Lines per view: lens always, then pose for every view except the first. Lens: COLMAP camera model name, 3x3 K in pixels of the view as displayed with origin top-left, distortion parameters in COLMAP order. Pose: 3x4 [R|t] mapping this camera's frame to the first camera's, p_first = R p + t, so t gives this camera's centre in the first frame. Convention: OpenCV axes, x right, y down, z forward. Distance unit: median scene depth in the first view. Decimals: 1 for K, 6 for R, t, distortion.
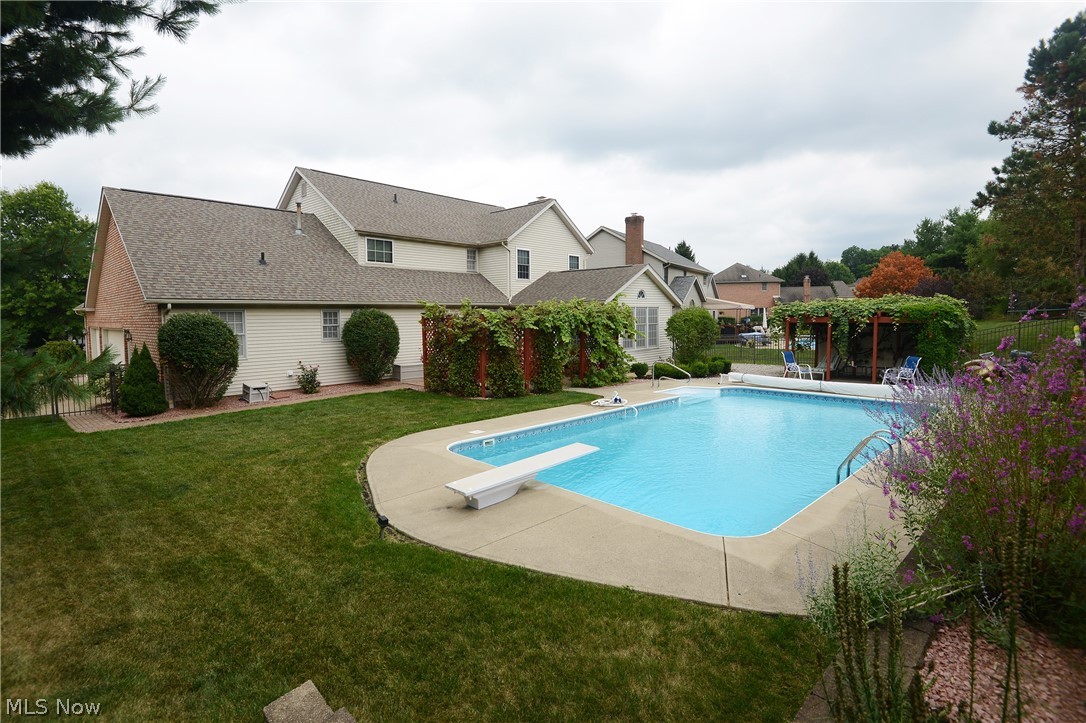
lens RADIAL K [[505.9, 0, 541.6], [0, 505.9, 353.7], [0, 0, 1]] dist [0.005520, -0.005718]
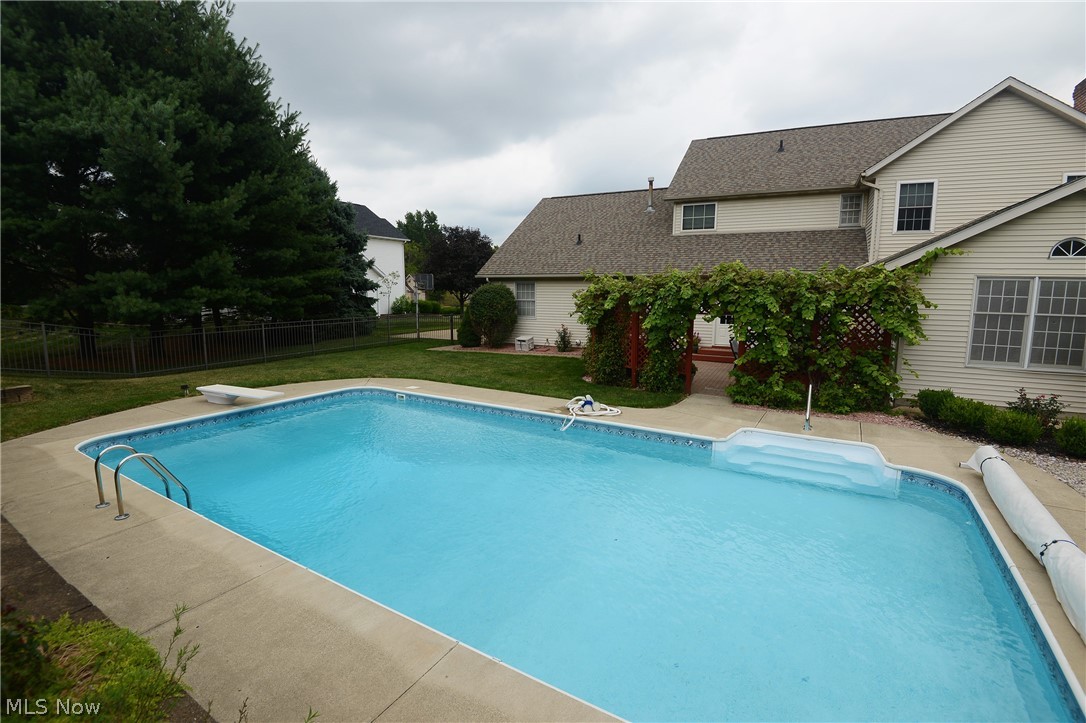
lens RADIAL K [[505.9, 0, 543.7], [0, 505.9, 364.8], [0, 0, 1]] dist [0.005520, -0.005718]
pose [[0.296859, 0.159301, -0.941540, 0.518916], [-0.082940, 0.986562, 0.140768, -0.042851], [0.951313, 0.036303, 0.306082, 0.455636]]
